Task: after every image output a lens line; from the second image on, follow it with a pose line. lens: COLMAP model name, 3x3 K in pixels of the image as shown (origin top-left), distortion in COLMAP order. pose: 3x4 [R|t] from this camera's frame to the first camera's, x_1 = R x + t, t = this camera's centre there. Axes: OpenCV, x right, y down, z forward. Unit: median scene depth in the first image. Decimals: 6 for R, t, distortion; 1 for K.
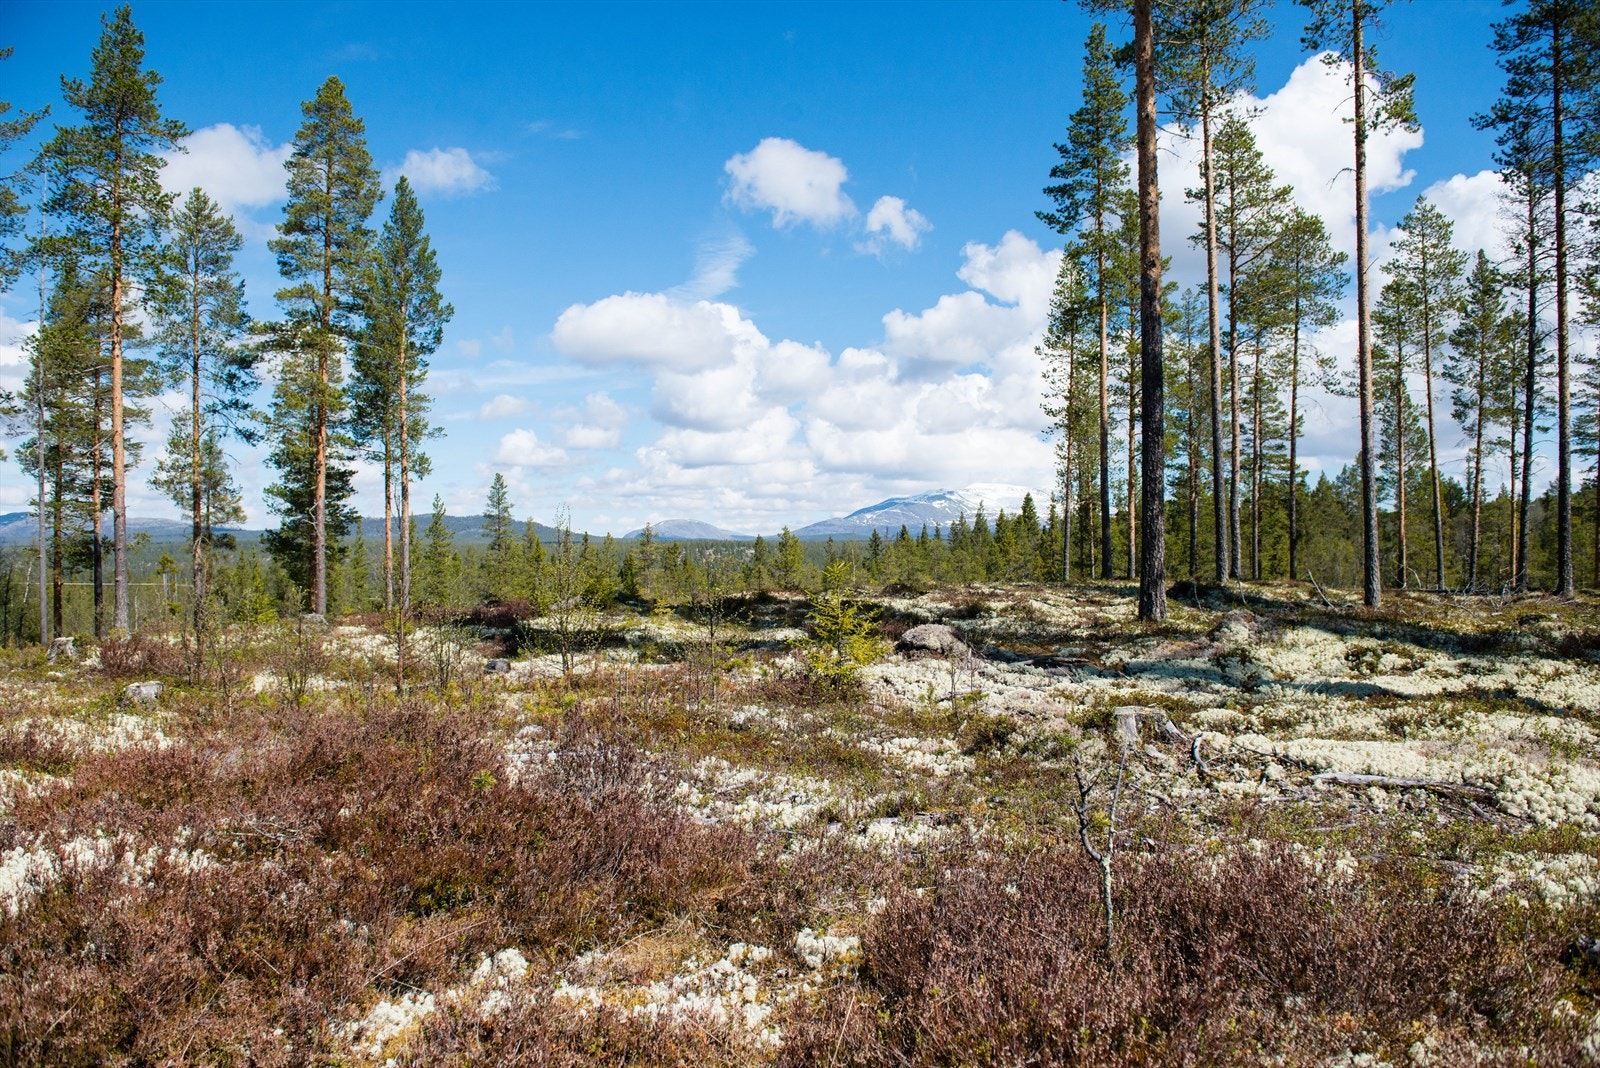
lens RADIAL K [[1094.8, 0, 800.2], [0, 1094.8, 557.8], [0, 0, 1]] dist [-0.050038, -0.001525]
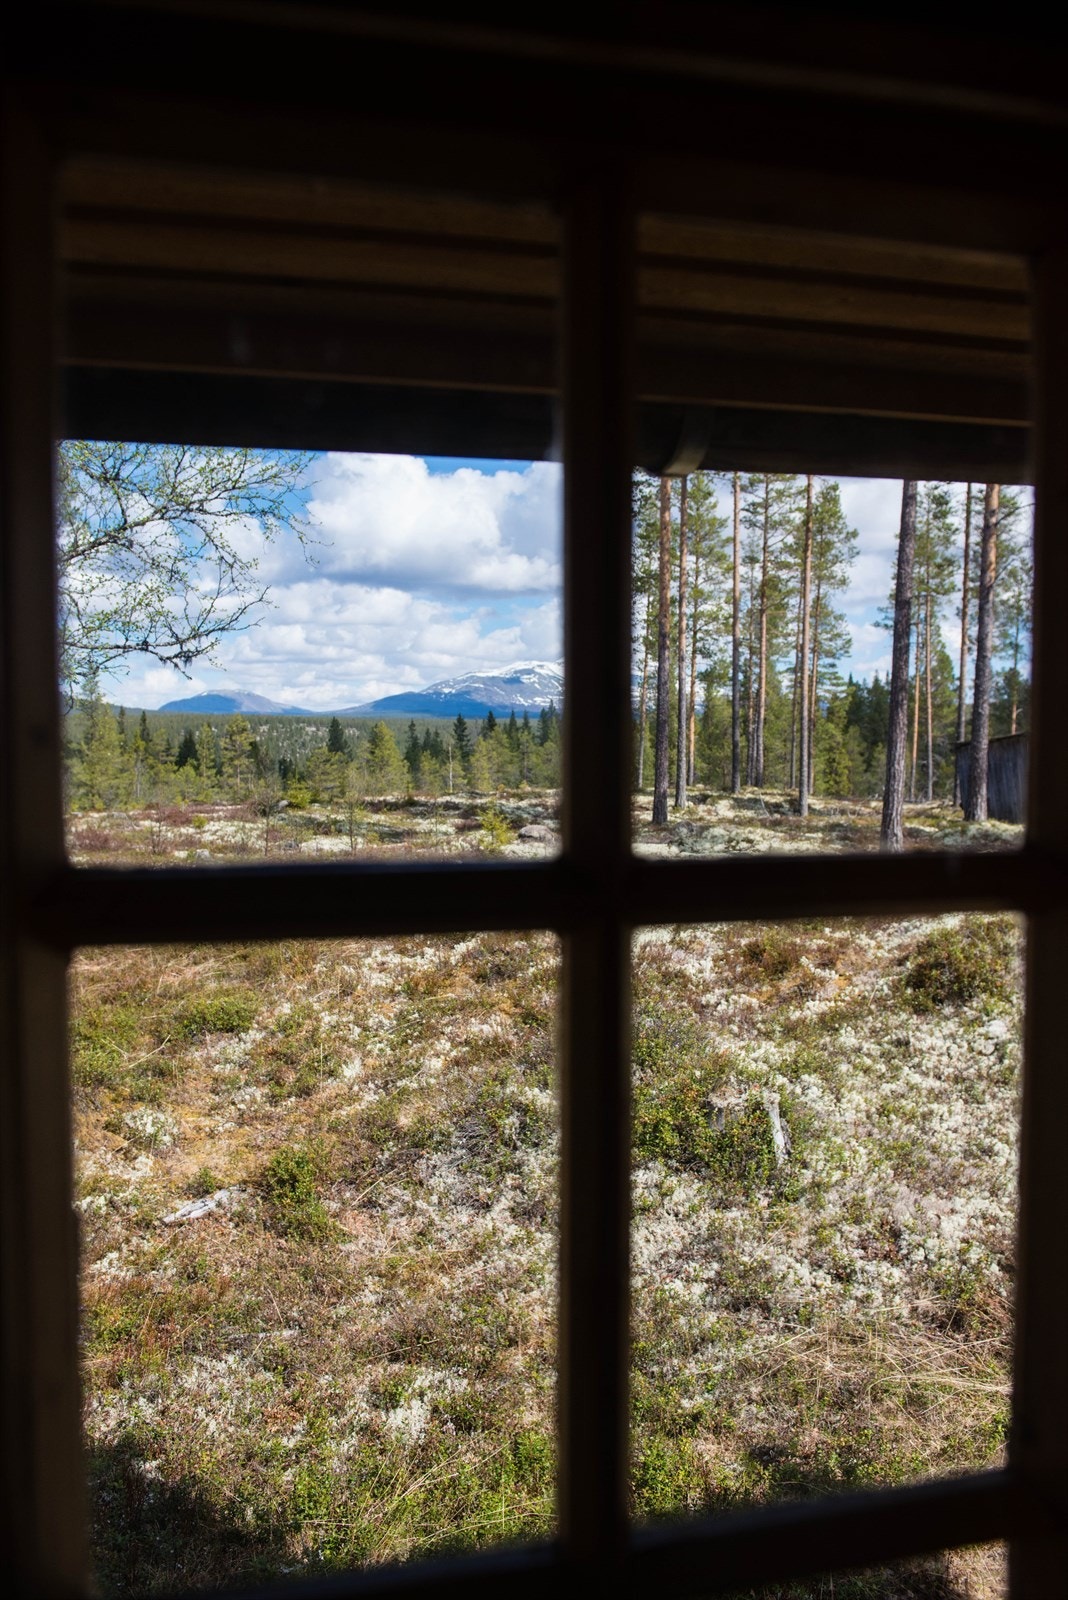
lens RADIAL K [[1264.8, 0, 534.0], [0, 1264.8, 800.0], [0, 0, 1]] dist [0.000928, -0.000450]
pose [[0.990901, 0.012978, 0.133966, -0.067617], [-0.019720, 0.998598, 0.049122, -0.034718], [-0.133141, -0.051317, 0.989768, -0.452562]]
